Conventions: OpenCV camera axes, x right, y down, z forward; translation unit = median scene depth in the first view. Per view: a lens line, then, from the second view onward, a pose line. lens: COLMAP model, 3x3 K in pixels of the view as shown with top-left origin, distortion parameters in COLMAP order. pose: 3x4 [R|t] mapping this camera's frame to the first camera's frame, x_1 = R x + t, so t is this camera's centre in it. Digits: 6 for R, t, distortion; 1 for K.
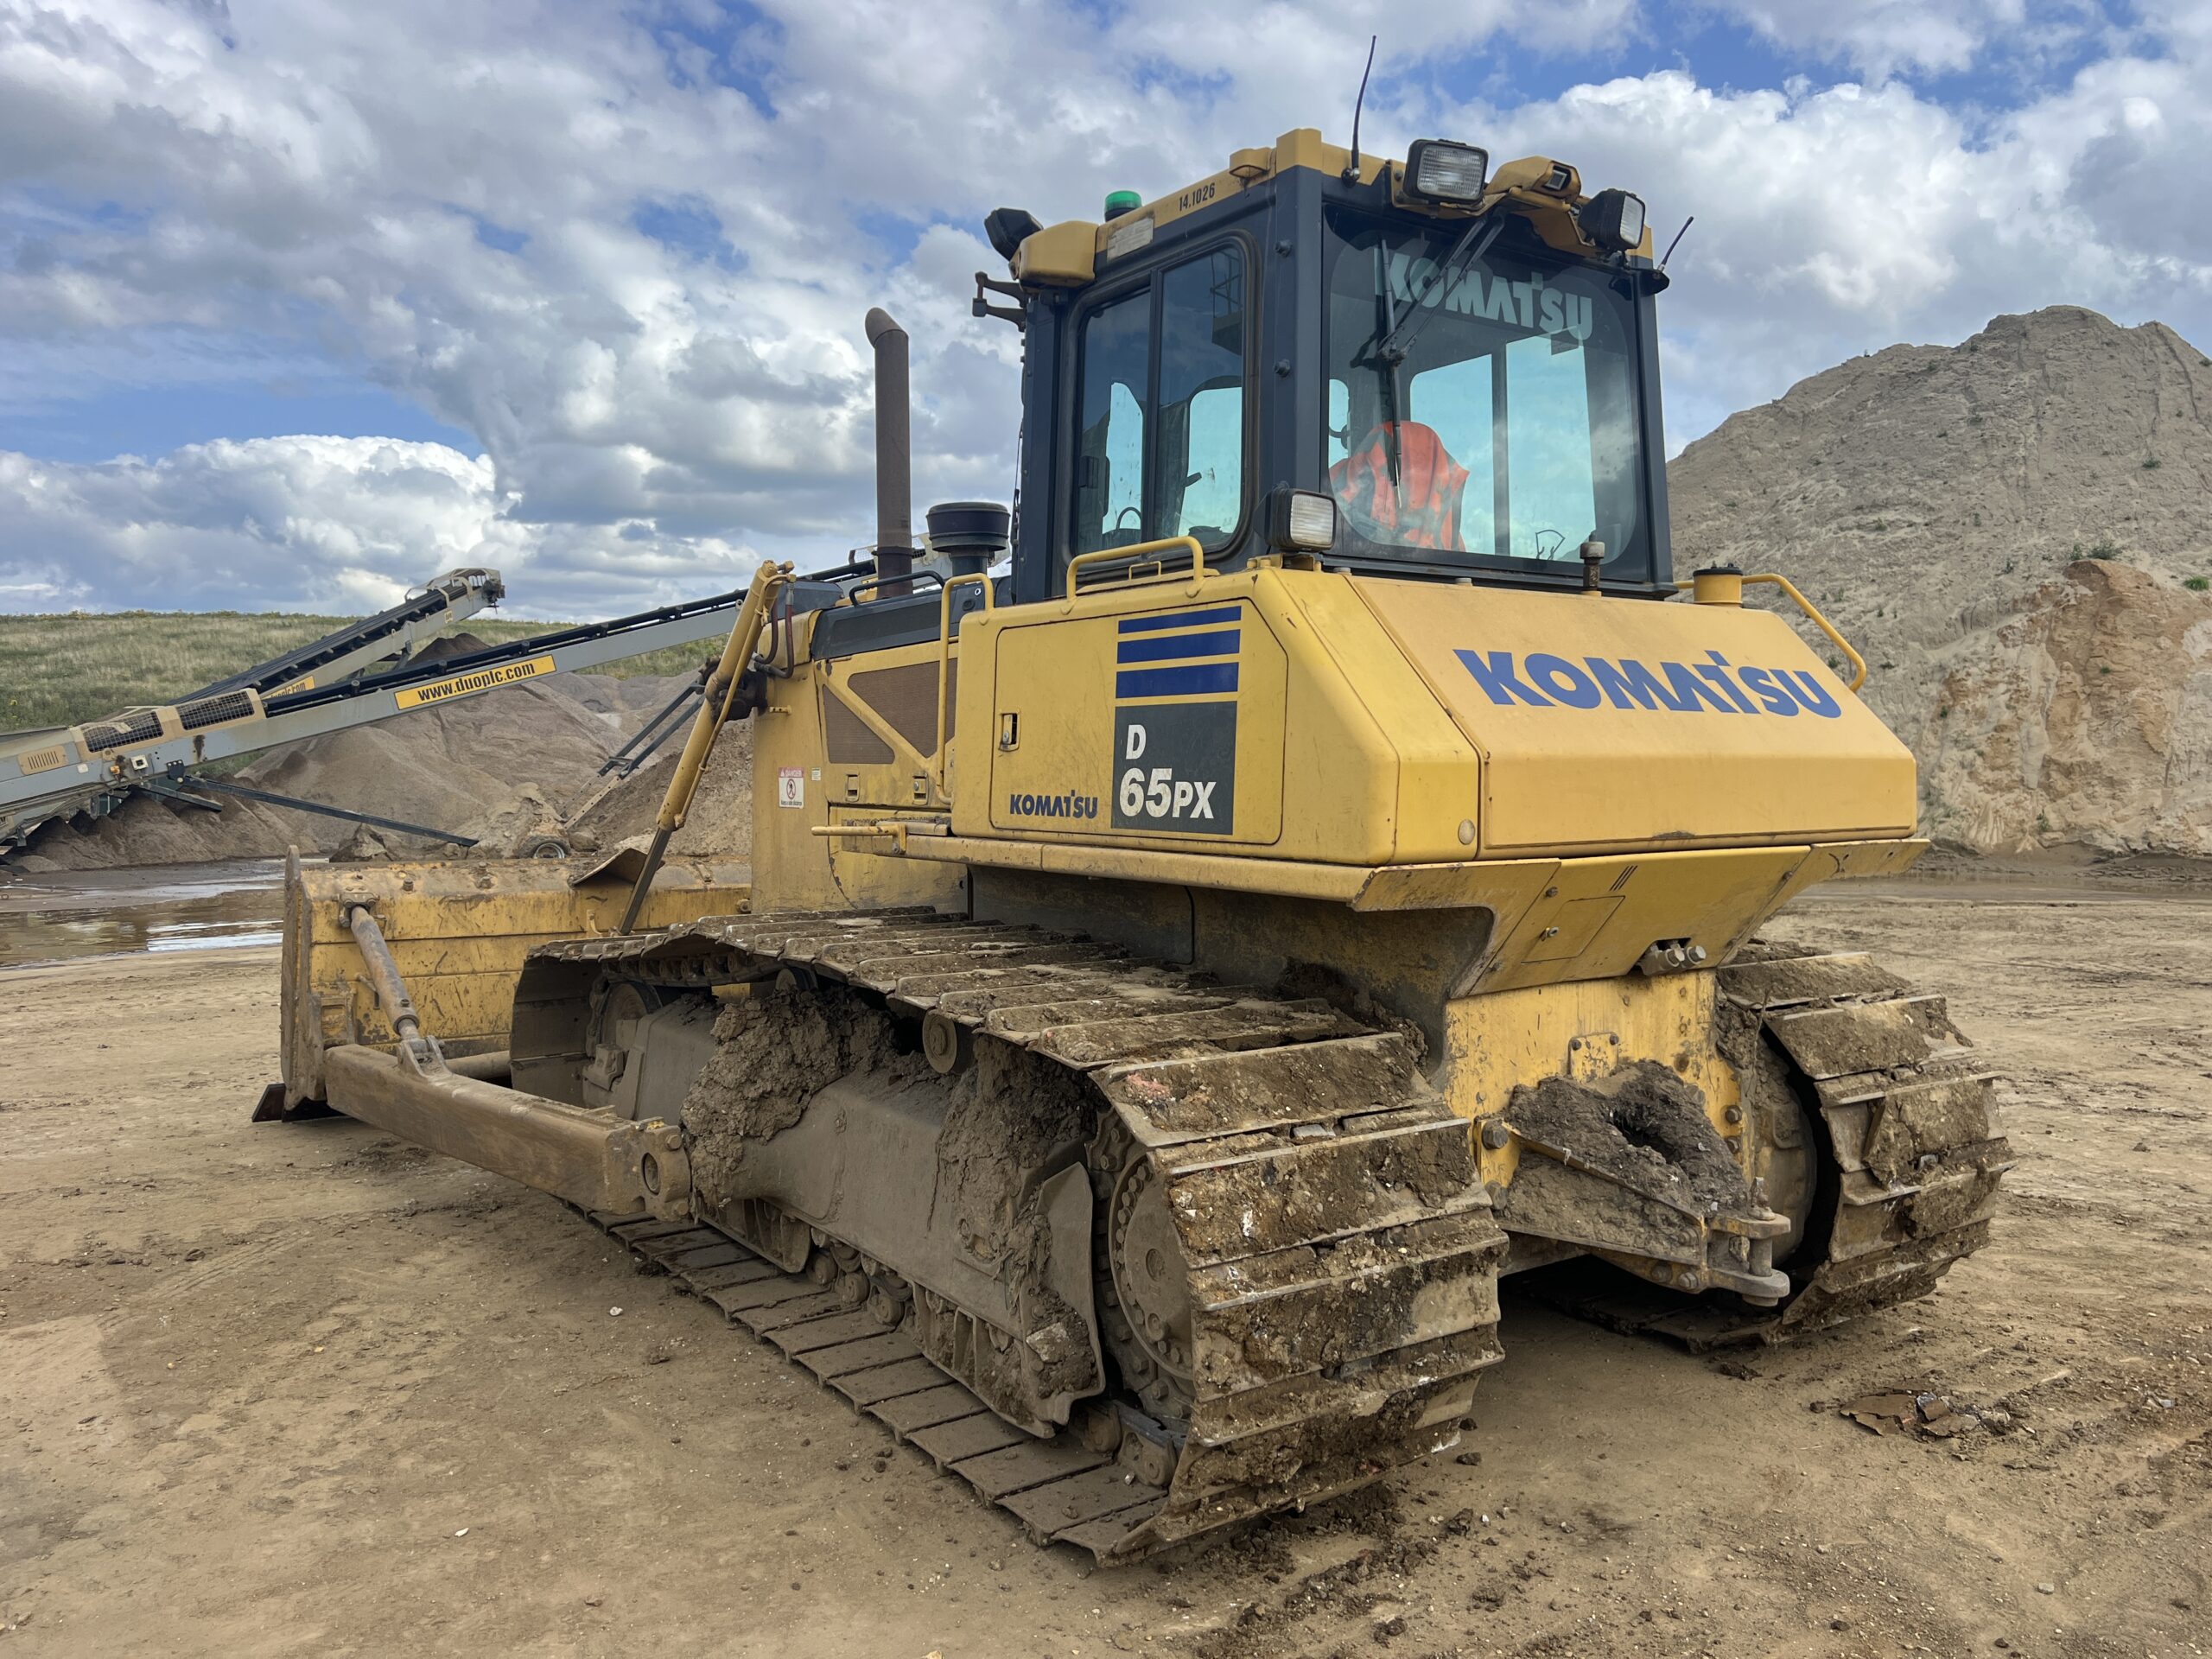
lens RADIAL K [[1653.9, 0, 1096.7], [0, 1653.9, 817.5], [0, 0, 1]] dist [0.054303, -0.061524]
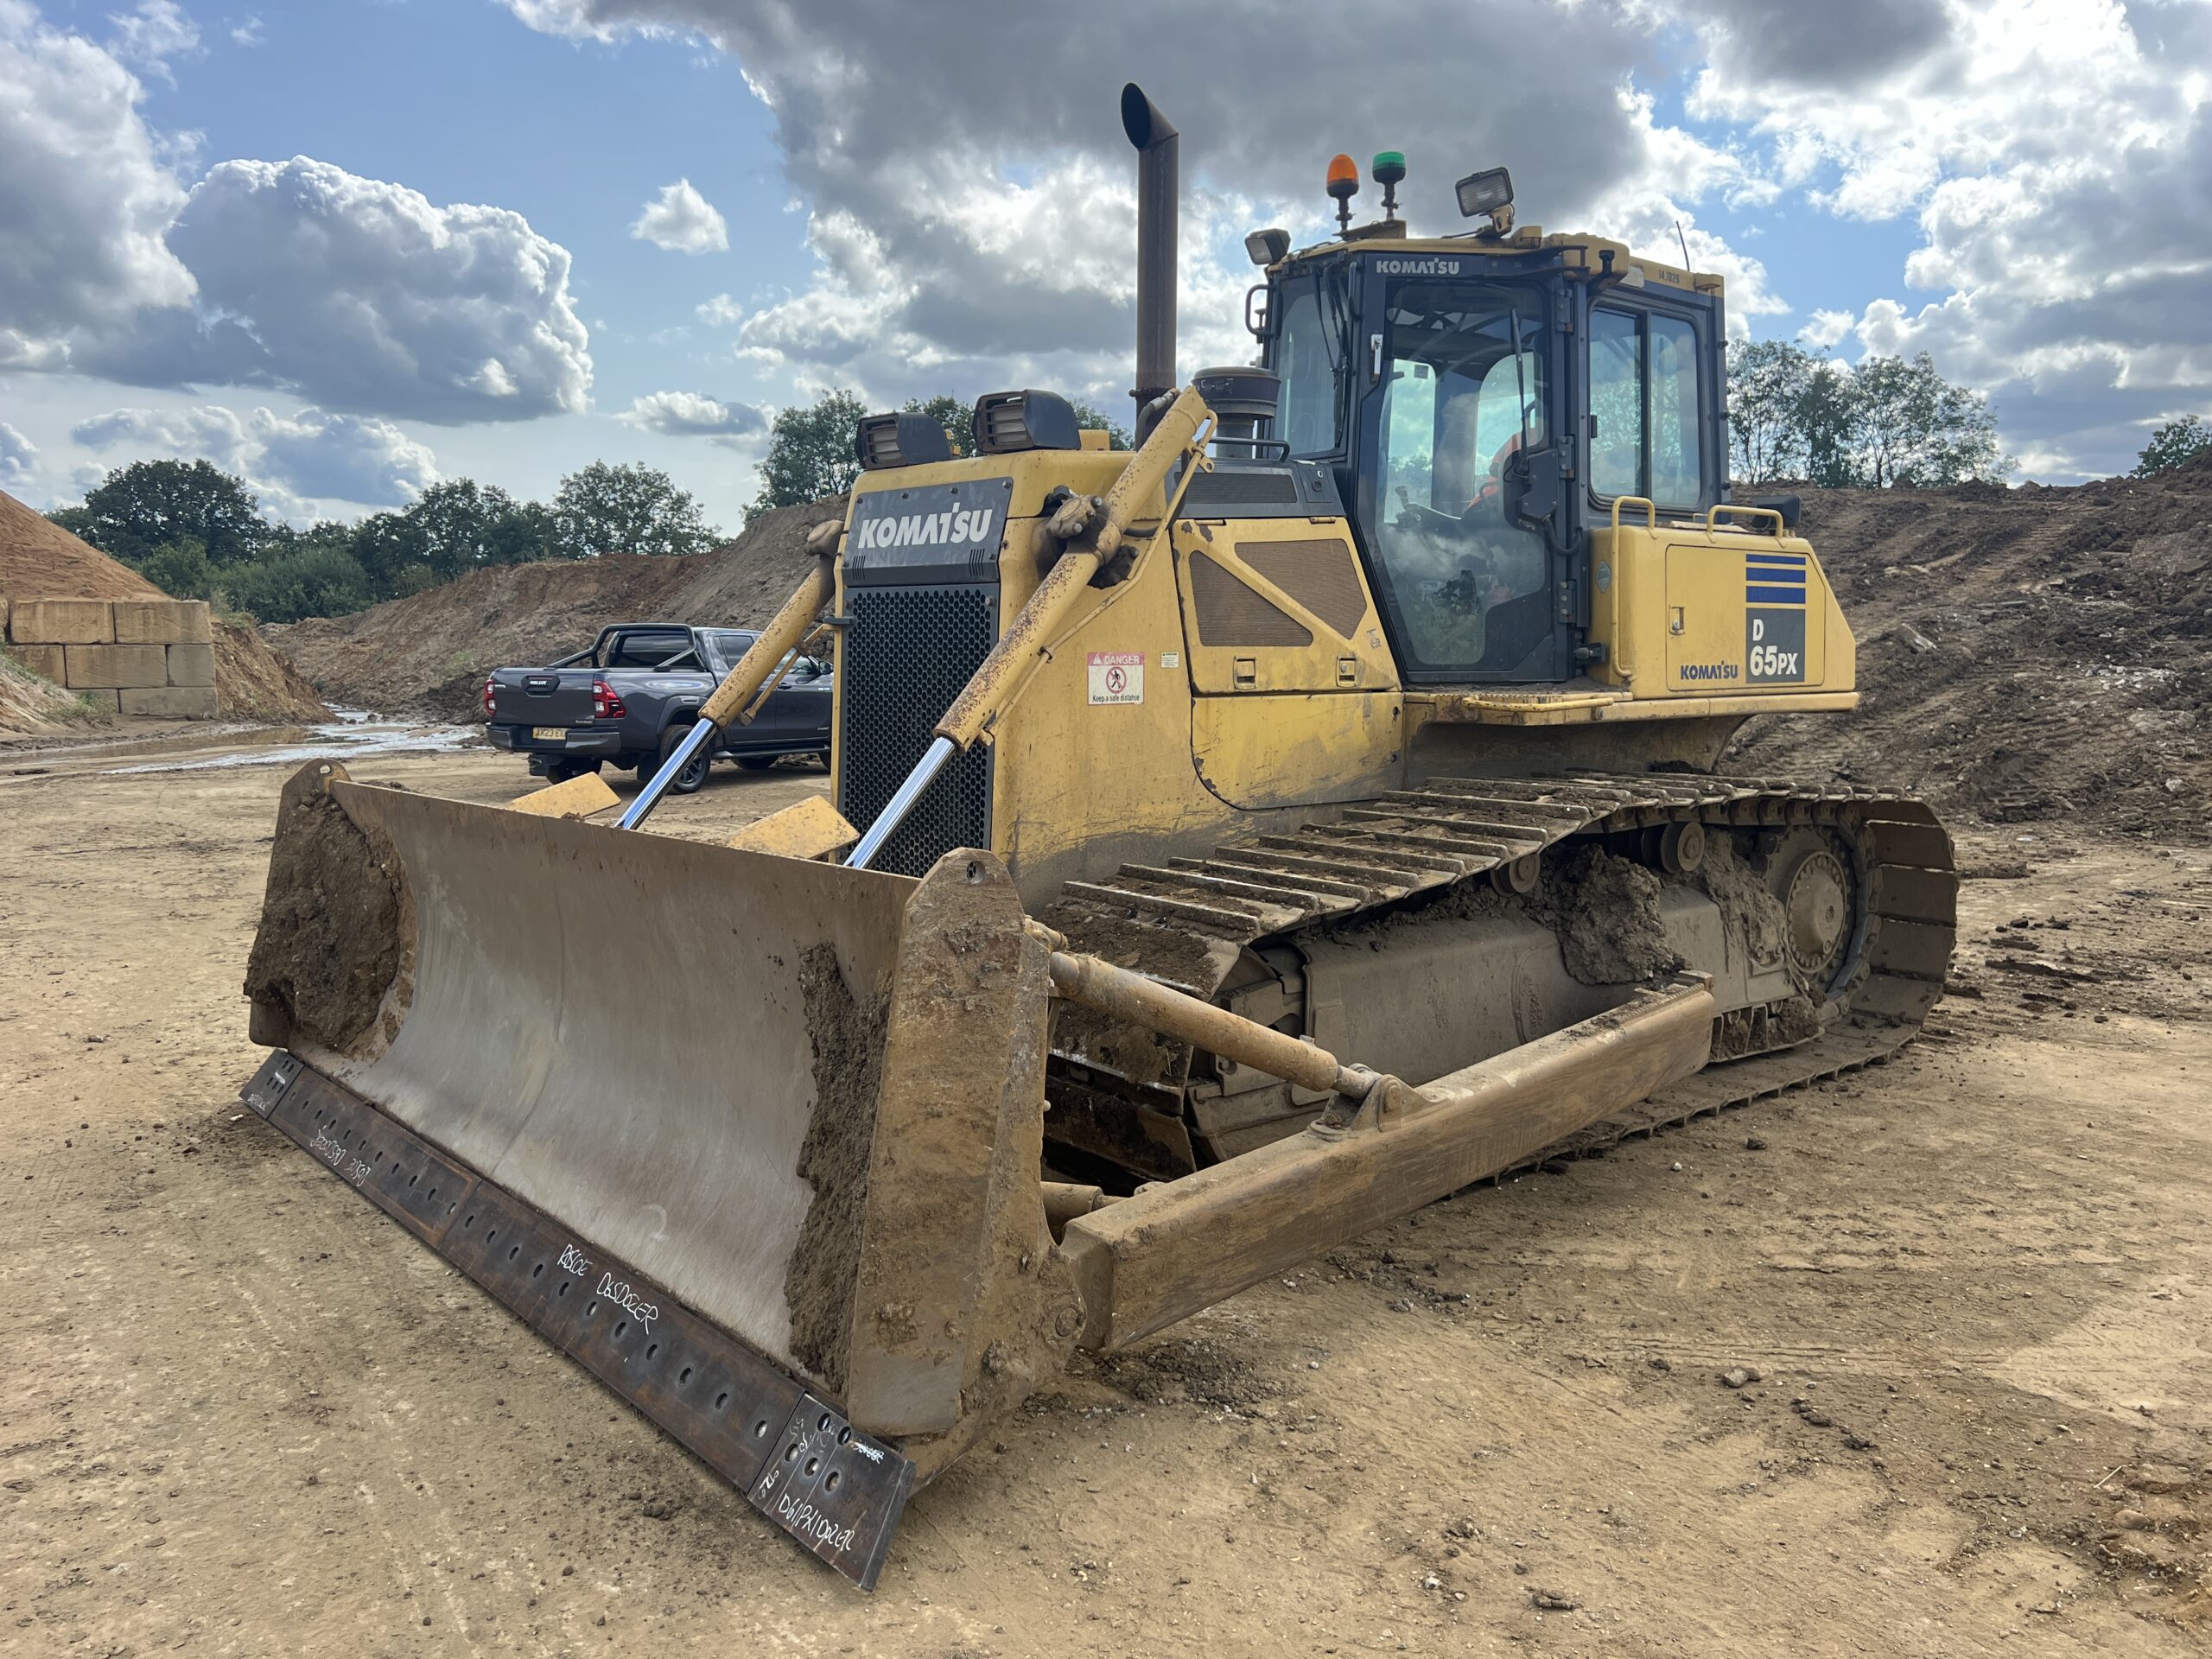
lens RADIAL K [[1653.9, 0, 1096.7], [0, 1653.9, 817.5], [0, 0, 1]] dist [0.054303, -0.061524]
pose [[-0.073970, -0.096602, 0.992571, -1.843985], [0.038692, 0.994270, 0.099651, -0.058882], [-0.996510, 0.045776, -0.069809, 2.059464]]
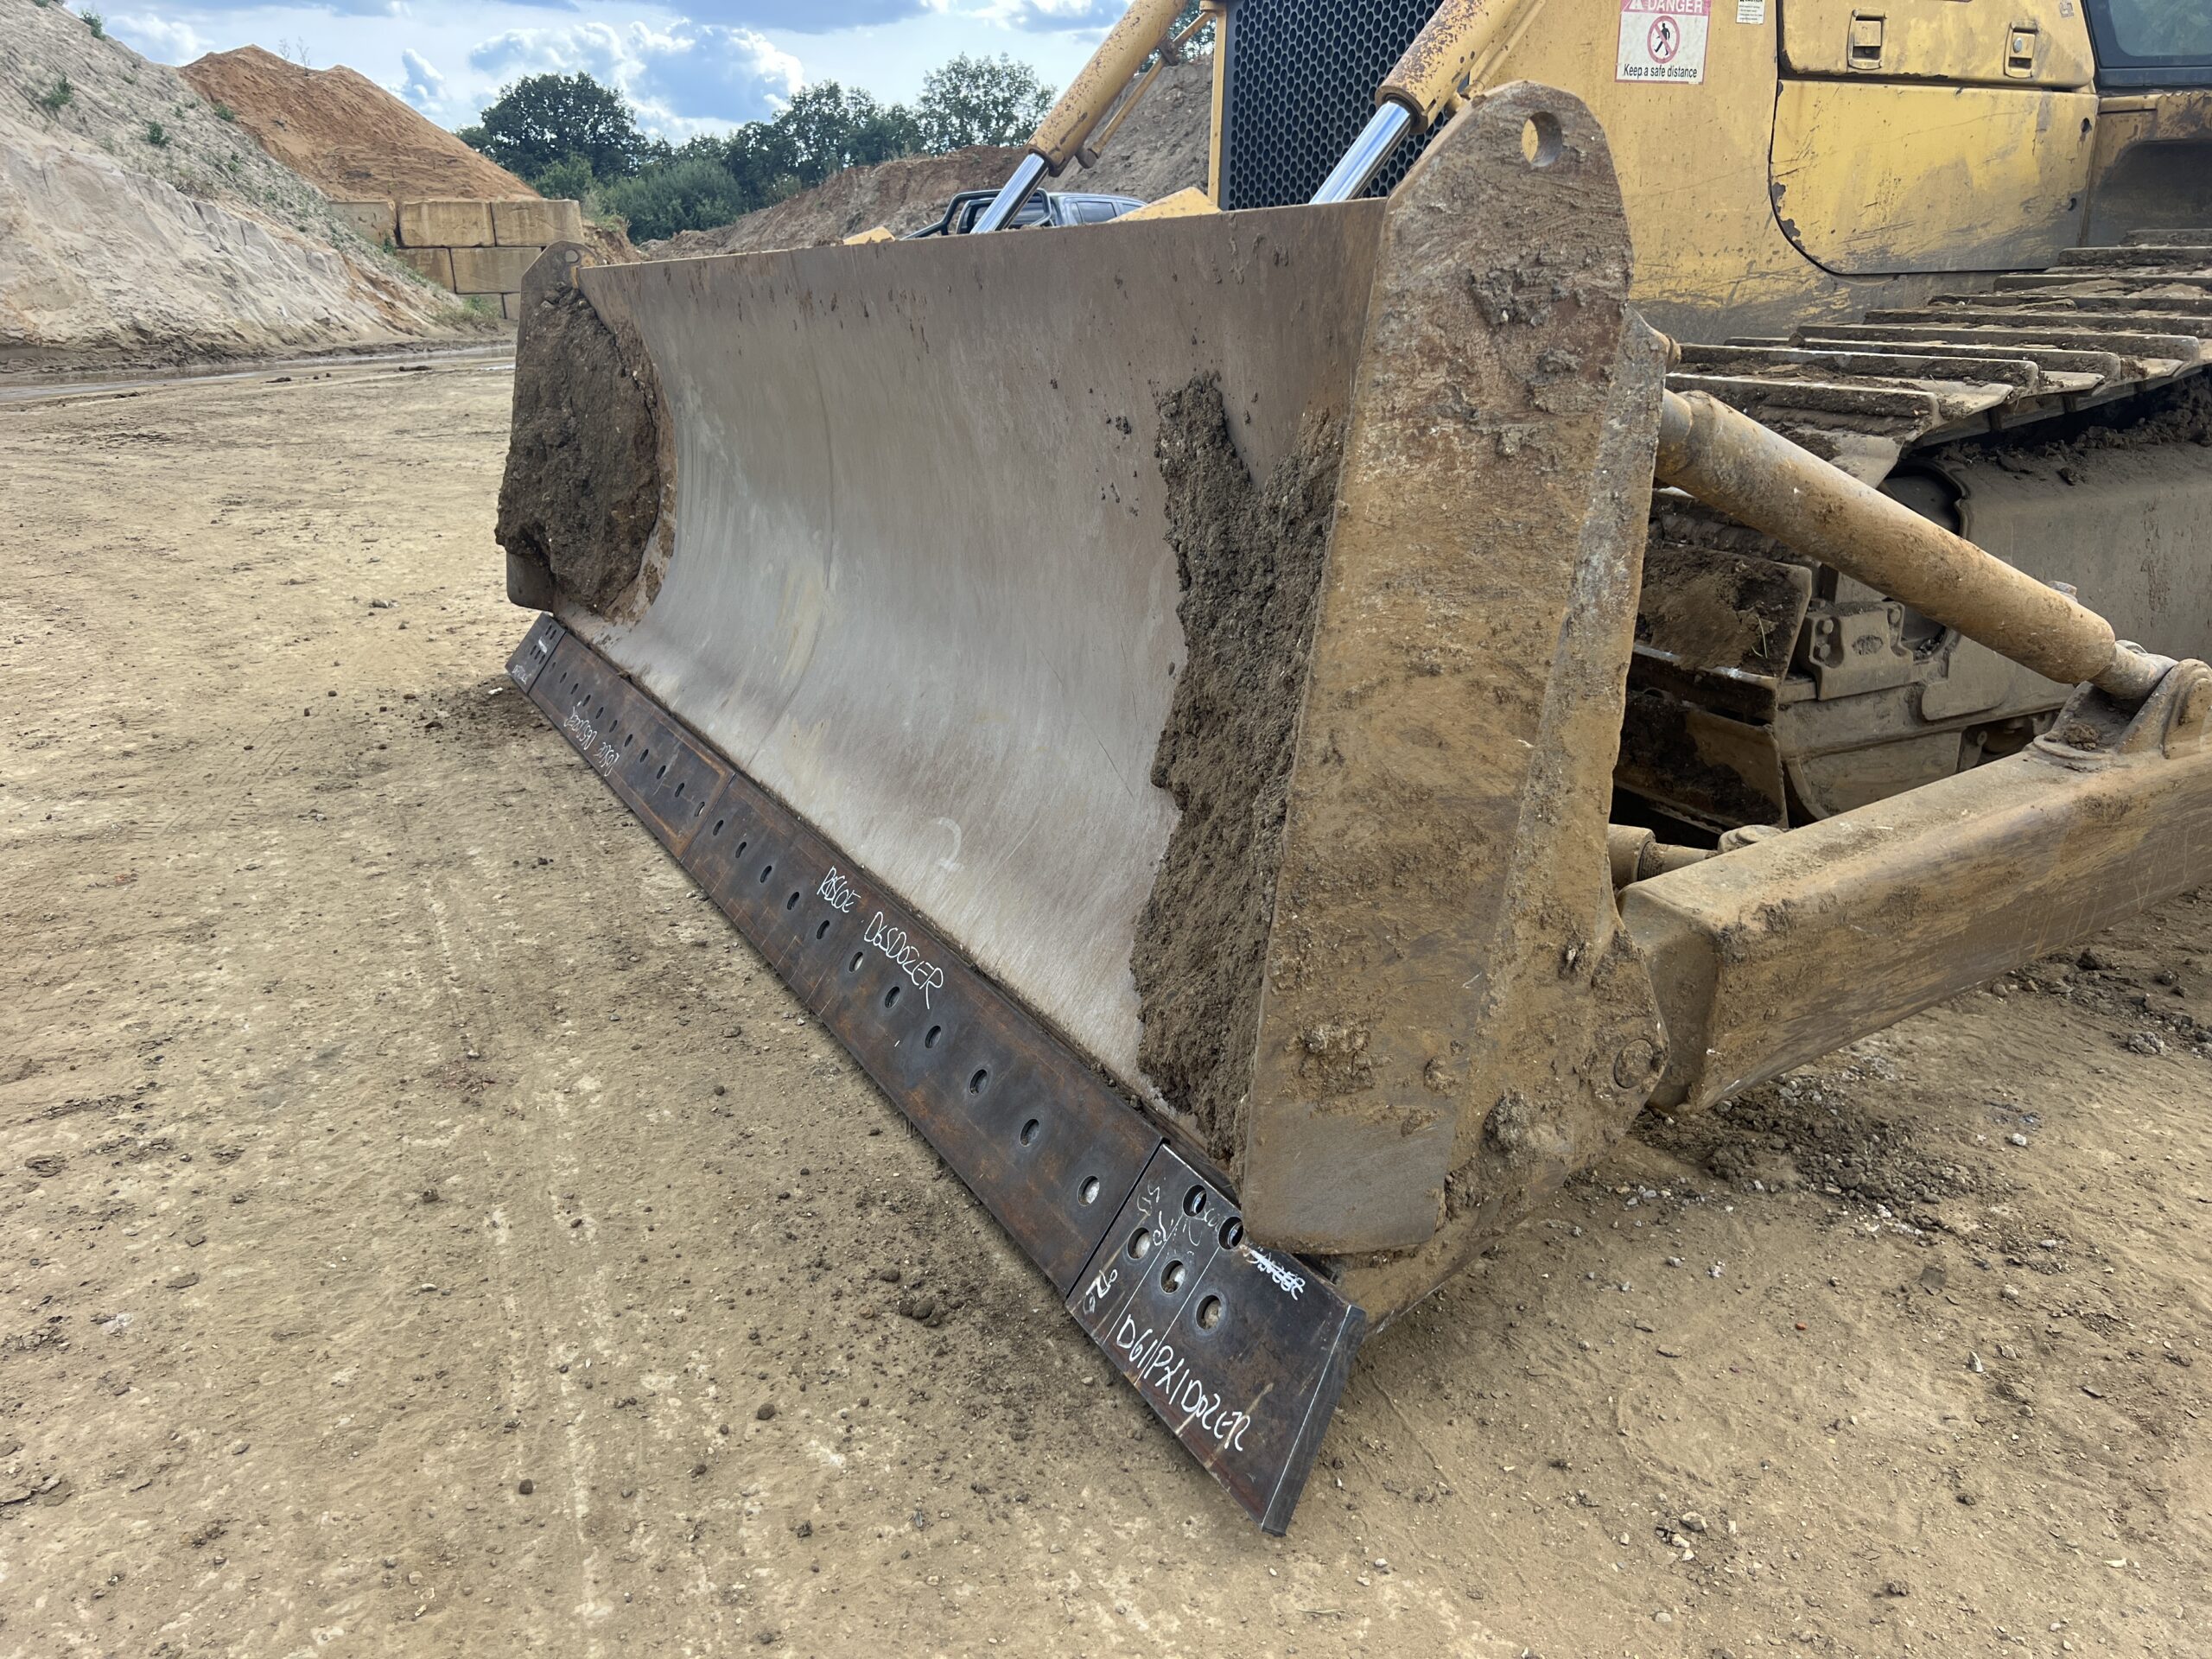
lens RADIAL K [[1653.9, 0, 1096.7], [0, 1653.9, 817.5], [0, 0, 1]] dist [0.054303, -0.061524]
pose [[0.141650, -0.307603, 0.940912, -1.420721], [0.056690, 0.951457, 0.302516, 0.080457], [-0.988292, 0.010489, 0.152212, 2.109290]]
